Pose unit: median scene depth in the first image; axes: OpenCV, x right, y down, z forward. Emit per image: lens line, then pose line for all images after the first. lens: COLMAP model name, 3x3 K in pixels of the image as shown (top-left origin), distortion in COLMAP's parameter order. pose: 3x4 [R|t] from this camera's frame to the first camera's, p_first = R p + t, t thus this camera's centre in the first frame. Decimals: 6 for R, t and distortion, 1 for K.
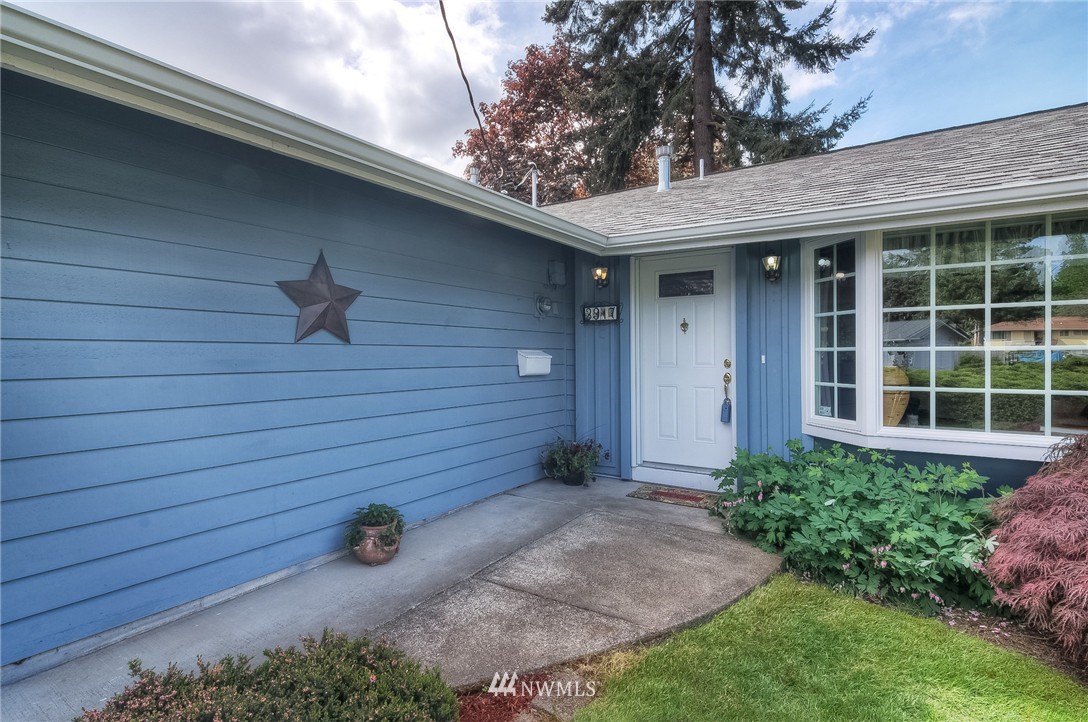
lens RADIAL K [[527.9, 0, 548.0], [0, 527.9, 354.7], [0, 0, 1]] dist [-0.000219, -0.000591]
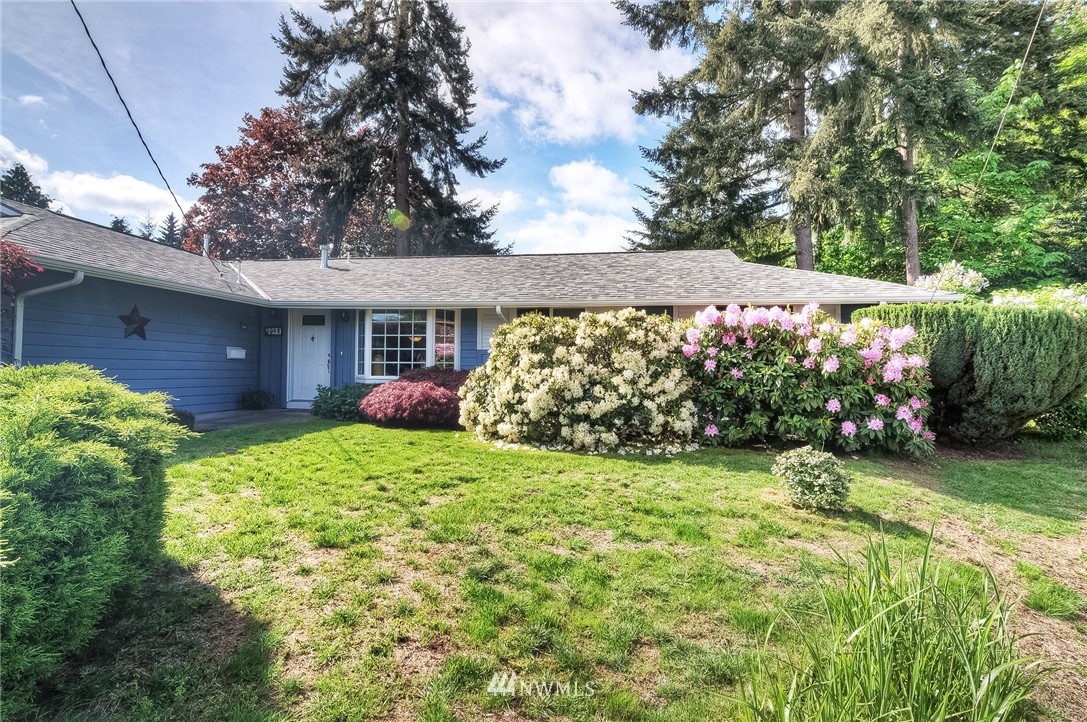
lens RADIAL K [[527.4, 0, 547.5], [0, 527.4, 354.7], [0, 0, 1]] dist [-0.000219, -0.000591]
pose [[0.904759, 0.026681, 0.425087, 0.064172], [-0.014528, 0.999389, -0.031805, 0.022153], [-0.425675, 0.022600, 0.904594, -0.451208]]
